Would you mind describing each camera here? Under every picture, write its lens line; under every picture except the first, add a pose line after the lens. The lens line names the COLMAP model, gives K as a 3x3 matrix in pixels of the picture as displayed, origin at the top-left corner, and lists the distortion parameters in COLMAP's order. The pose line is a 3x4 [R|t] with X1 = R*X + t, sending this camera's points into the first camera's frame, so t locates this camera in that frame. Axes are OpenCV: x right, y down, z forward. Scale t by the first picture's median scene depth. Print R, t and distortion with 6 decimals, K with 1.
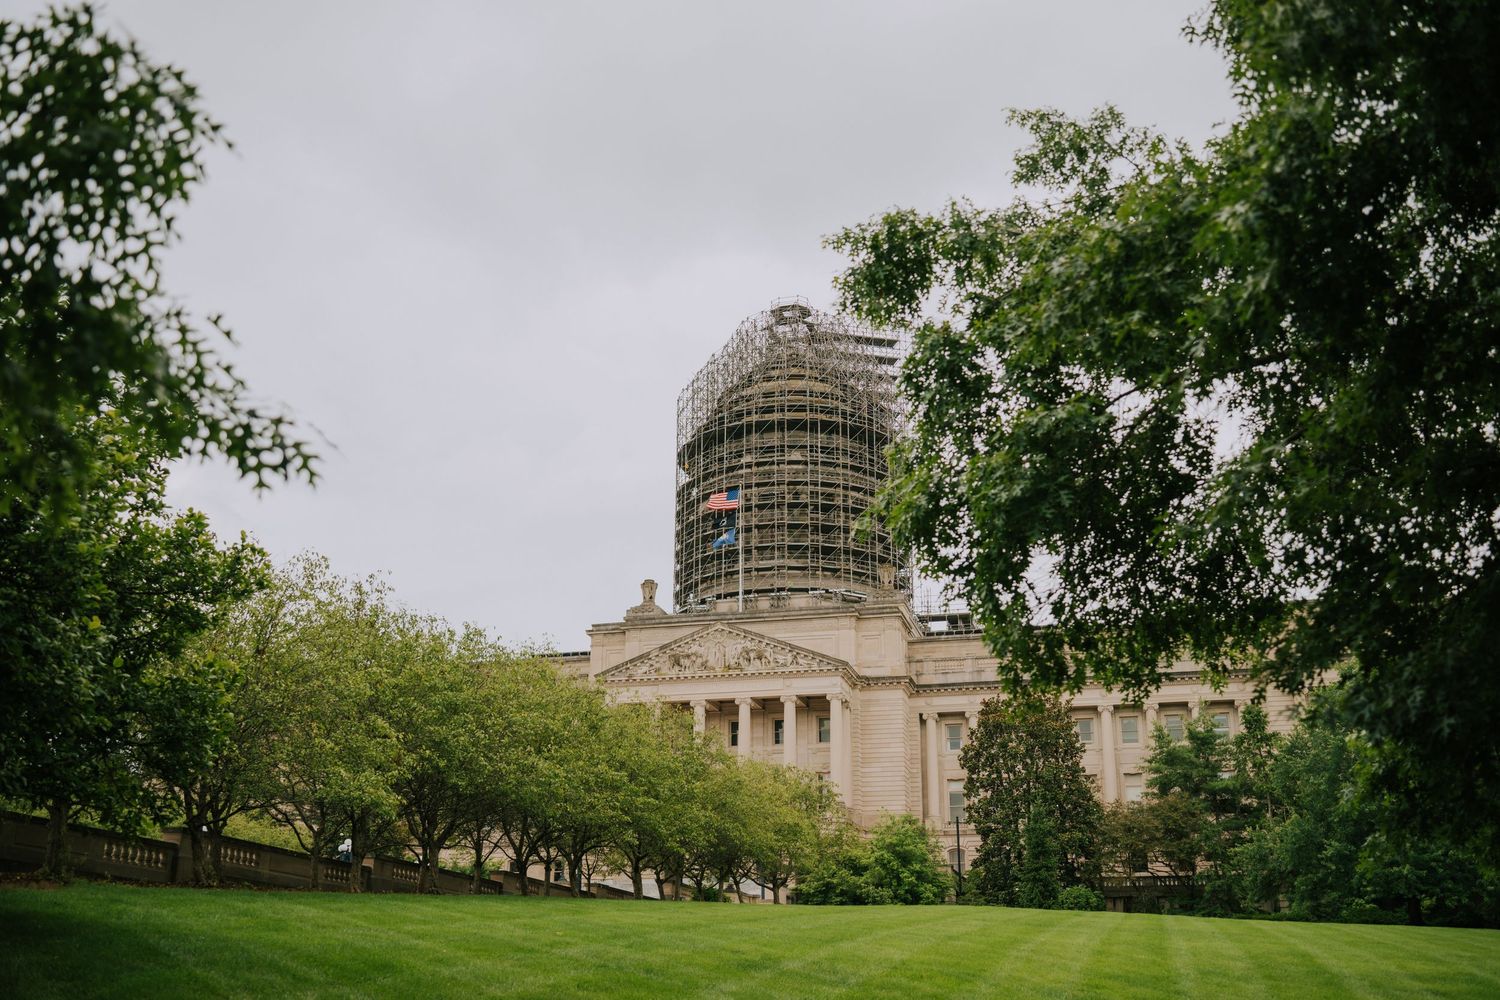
lens RADIAL K [[1529.8, 0, 754.5], [0, 1529.8, 501.9], [0, 0, 1]] dist [-0.016061, 0.000000]
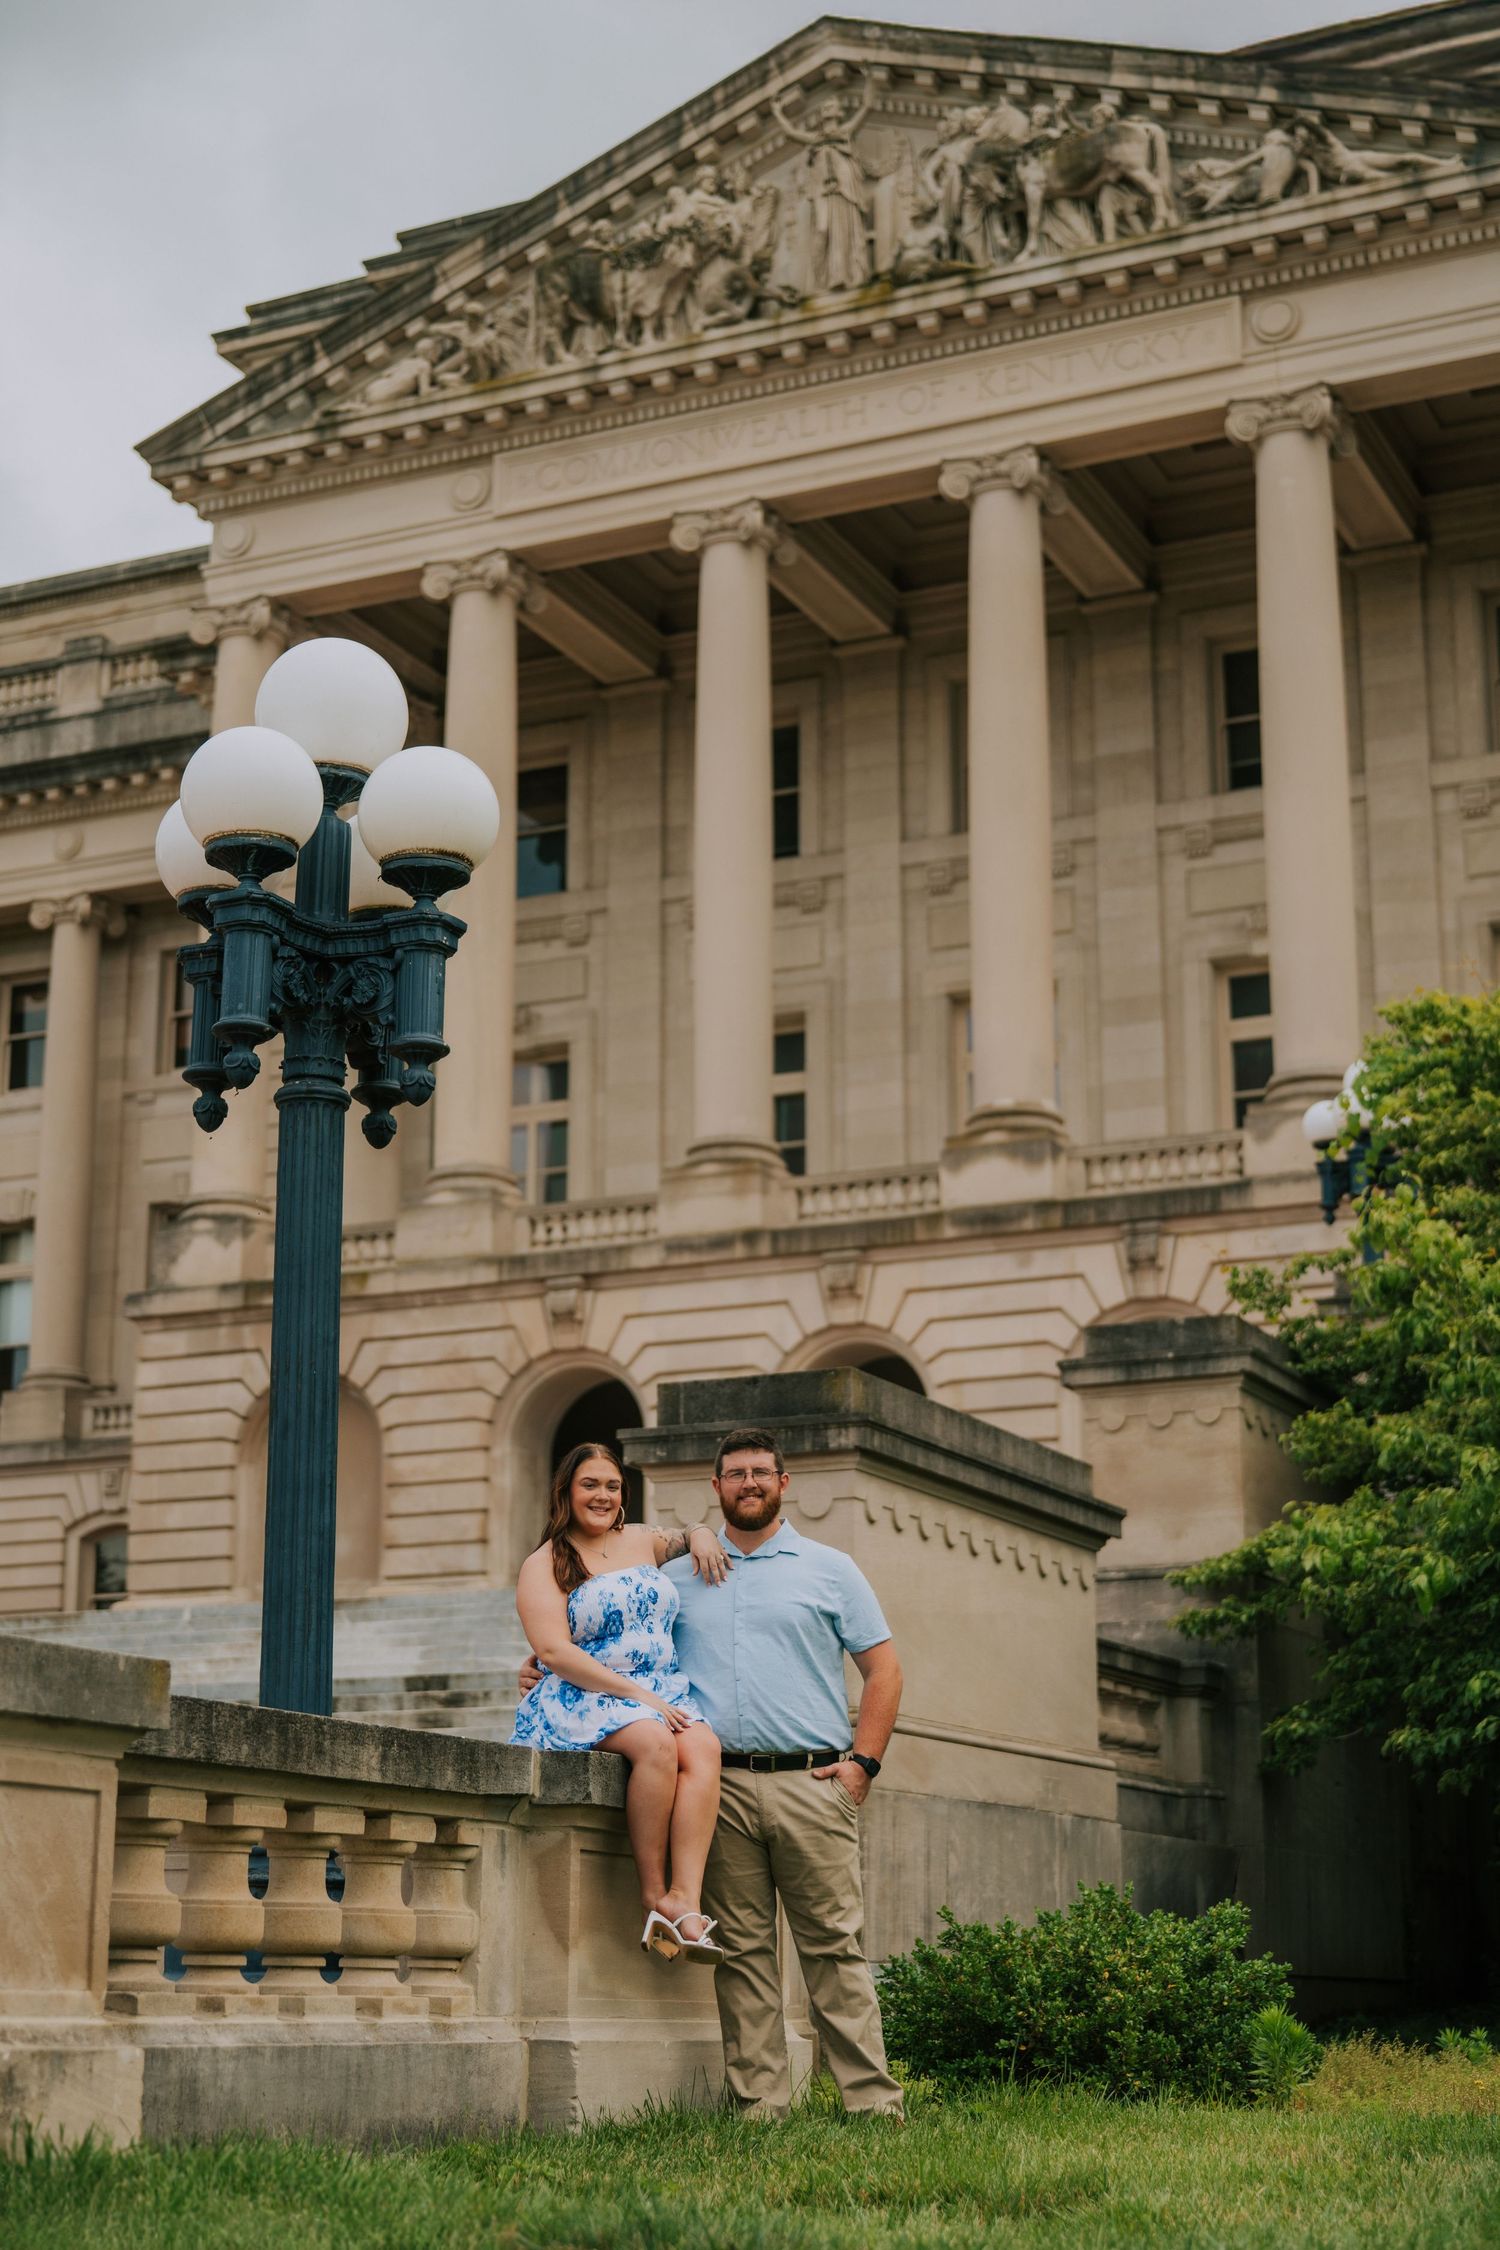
lens RADIAL K [[3412.3, 0, 751.7], [0, 3412.3, 1130.3], [0, 0, 1]] dist [0.018487, 0.000000]
pose [[0.984046, -0.047835, -0.171364, 0.024486], [0.059092, 0.996375, 0.061199, 0.169900], [0.167816, -0.070349, 0.983305, 0.632389]]
